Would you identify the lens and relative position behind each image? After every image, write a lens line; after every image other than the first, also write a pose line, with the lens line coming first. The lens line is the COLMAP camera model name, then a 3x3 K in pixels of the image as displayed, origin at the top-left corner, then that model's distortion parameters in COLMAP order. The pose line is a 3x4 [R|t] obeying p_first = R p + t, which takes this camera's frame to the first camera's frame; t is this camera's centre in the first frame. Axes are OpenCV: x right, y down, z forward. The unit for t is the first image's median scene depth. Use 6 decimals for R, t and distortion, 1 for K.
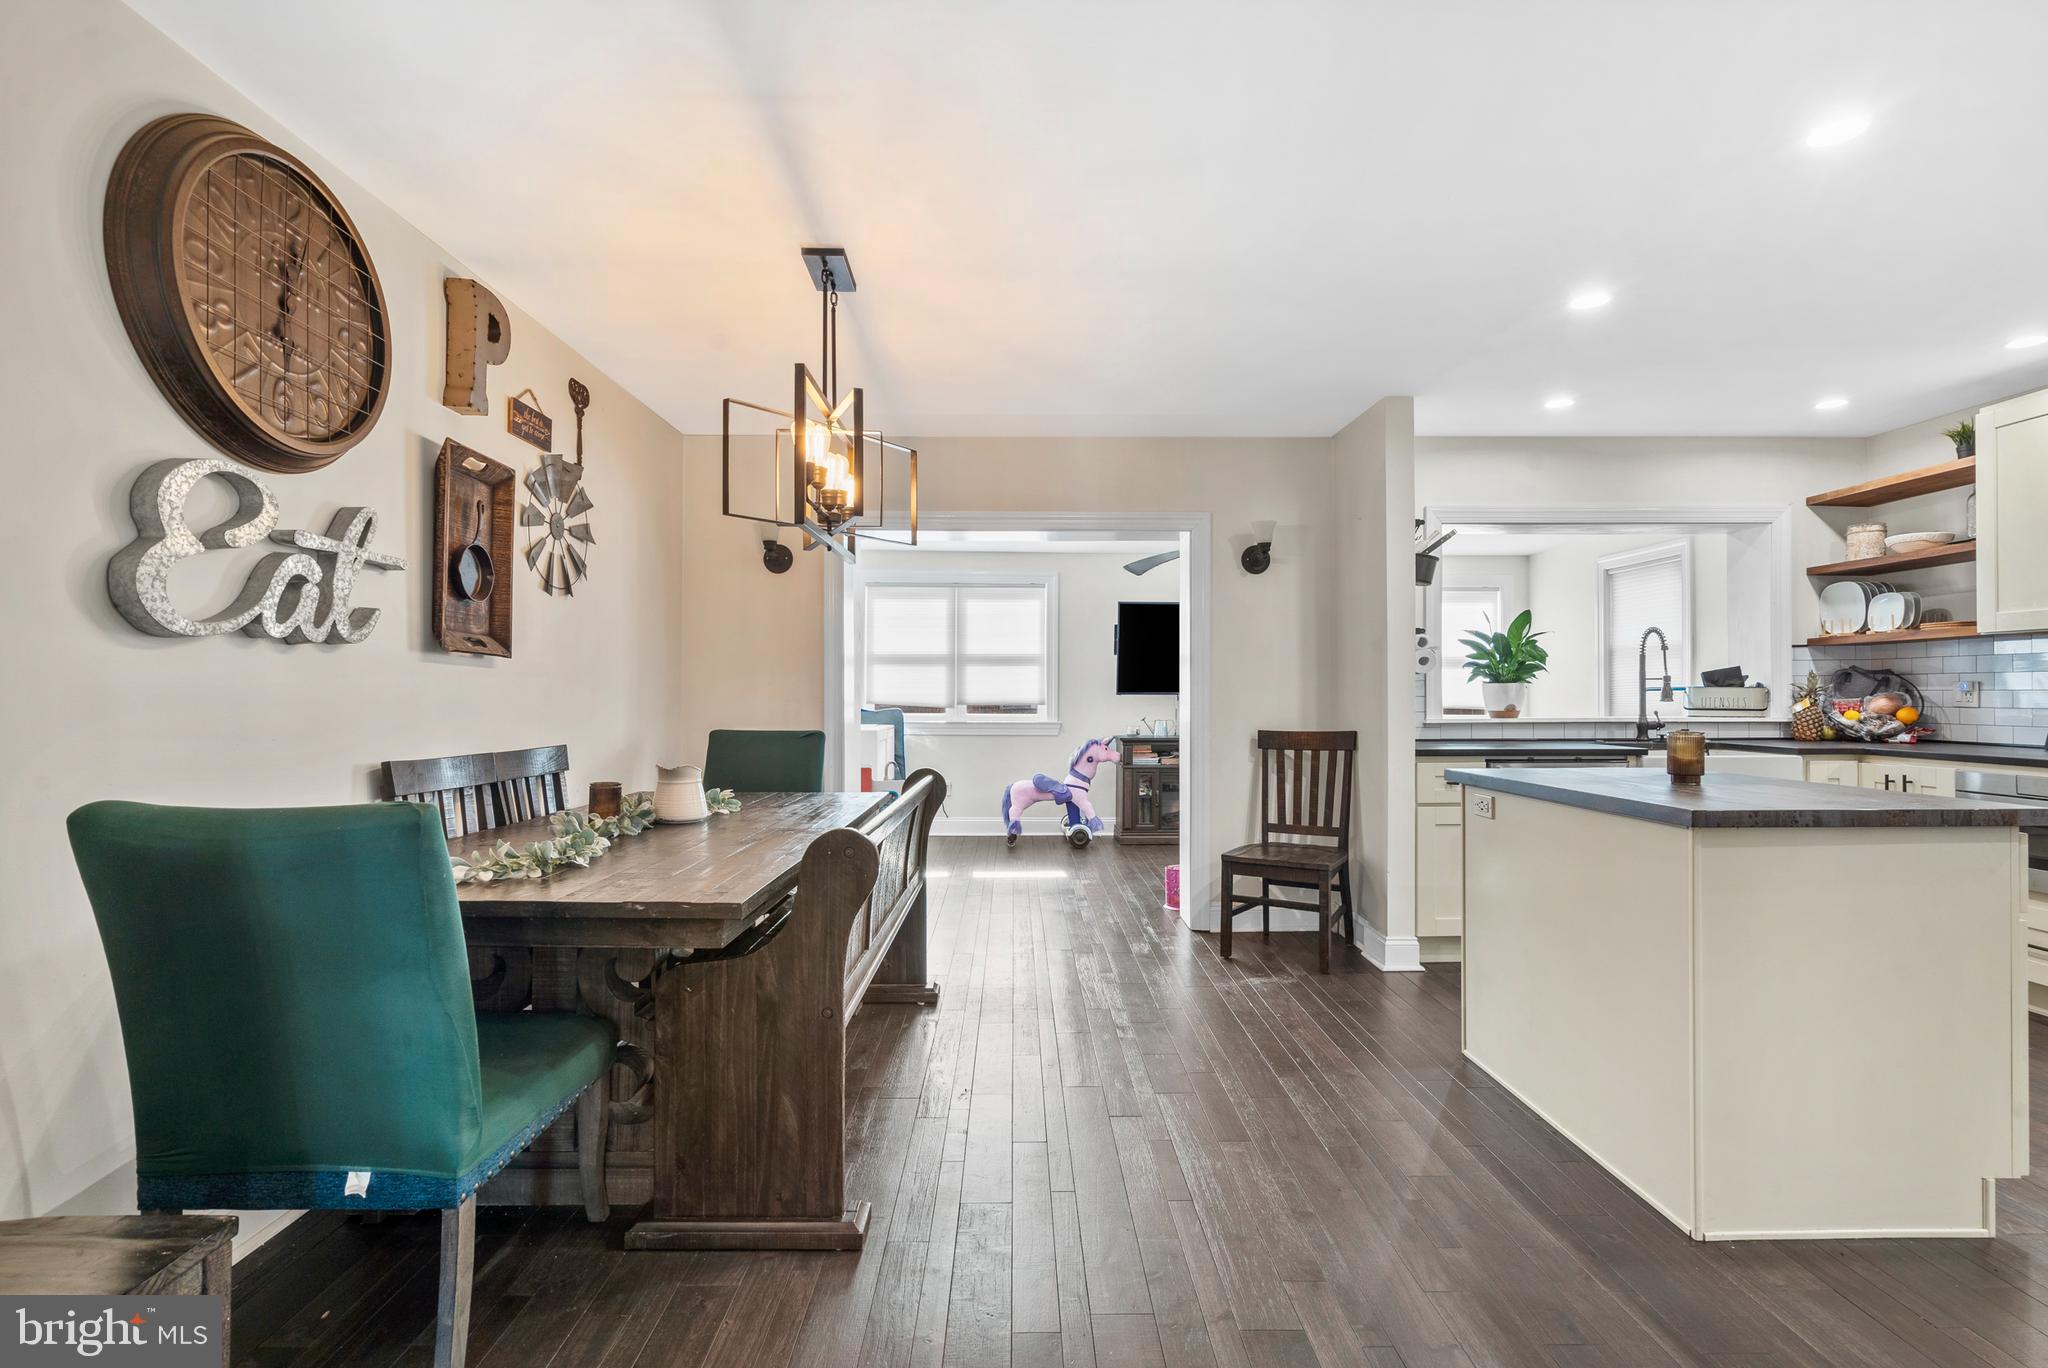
lens RADIAL K [[978.6, 0, 1030.9], [0, 978.6, 671.5], [0, 0, 1]] dist [-0.000767, 0.000825]
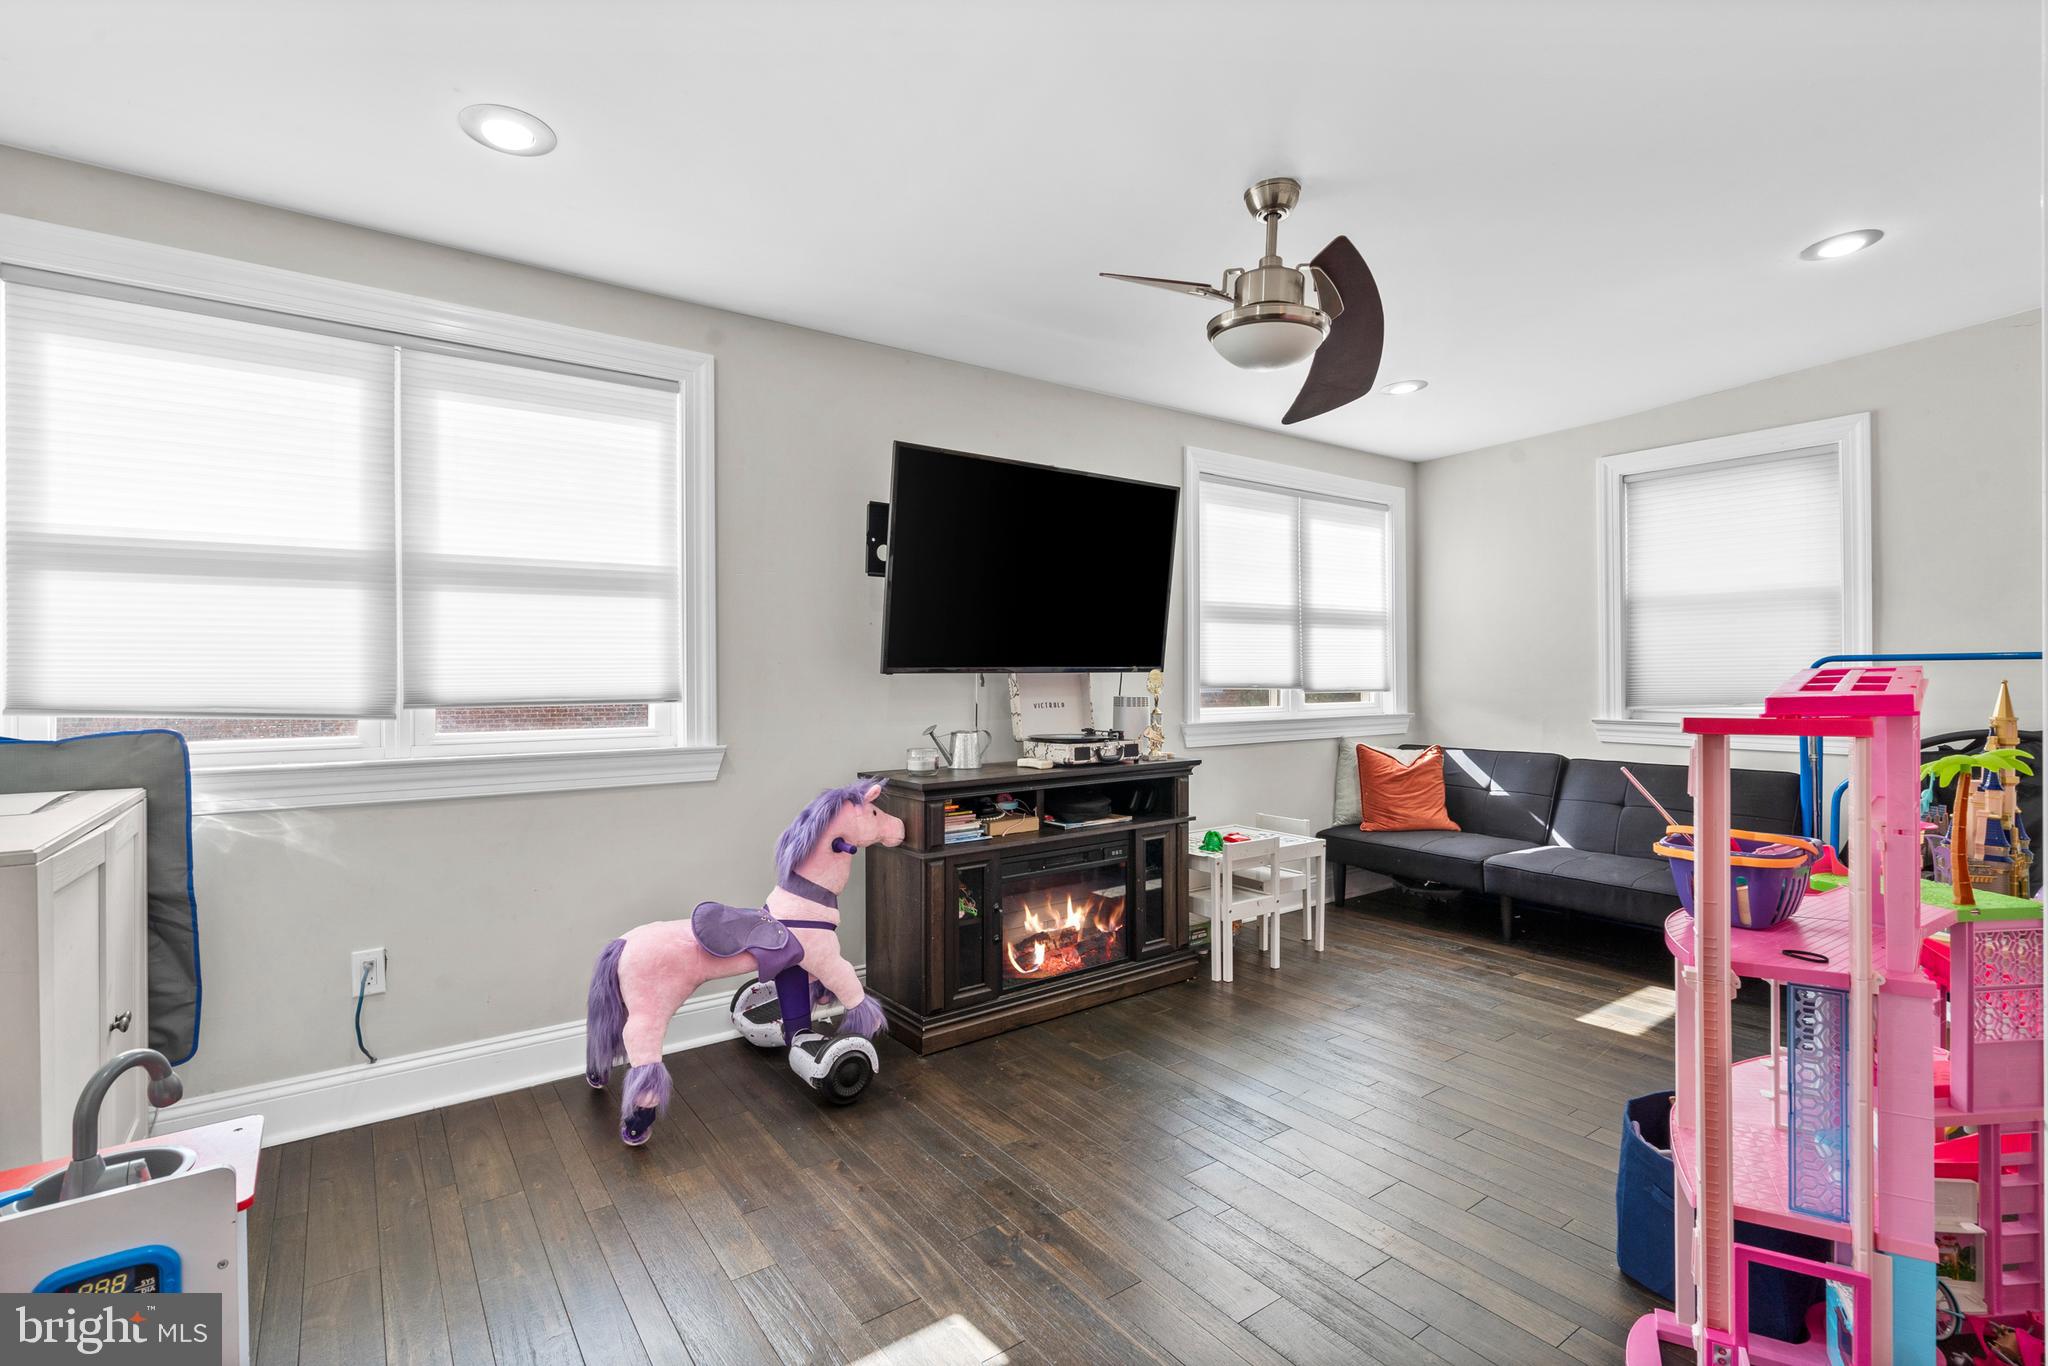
lens RADIAL K [[960.7, 0, 1028.9], [0, 960.7, 677.5], [0, 0, 1]] dist [-0.001718, 0.001672]
pose [[0.824033, -0.006336, 0.566506, -0.140059], [-0.006736, 0.999757, 0.020979, 0.026082], [-0.566501, -0.021103, 0.823791, 1.022923]]
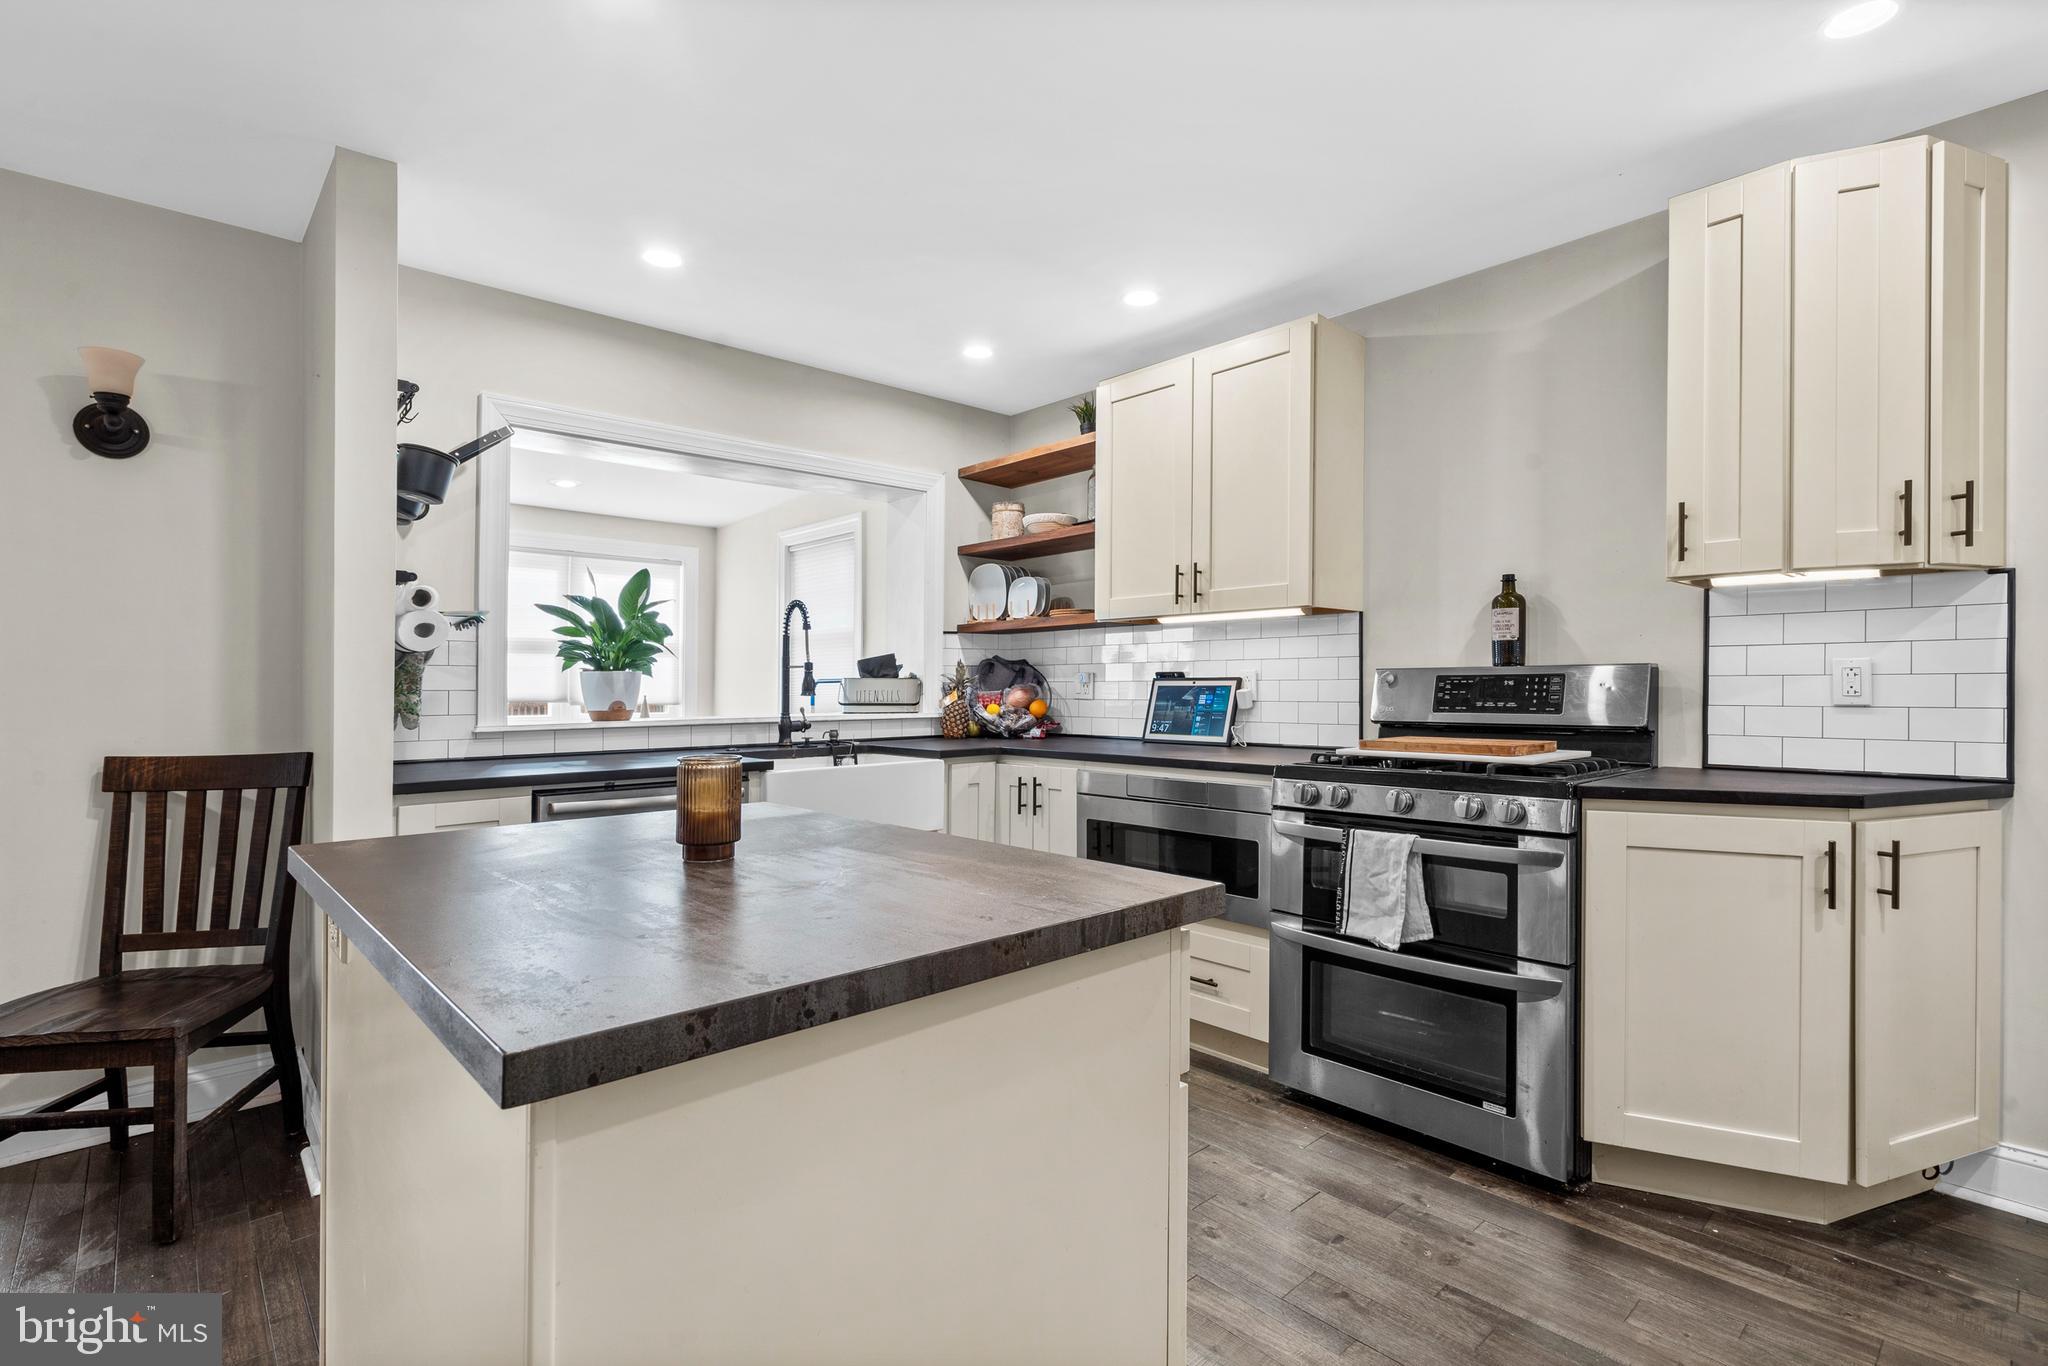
lens RADIAL K [[960.7, 0, 1028.9], [0, 960.7, 677.5], [0, 0, 1]] dist [-0.001718, 0.001672]
pose [[0.753177, 0.004748, 0.657800, 0.268305], [-0.012498, 0.999897, 0.007092, 0.008166], [-0.657699, -0.013563, 0.753159, 0.296667]]
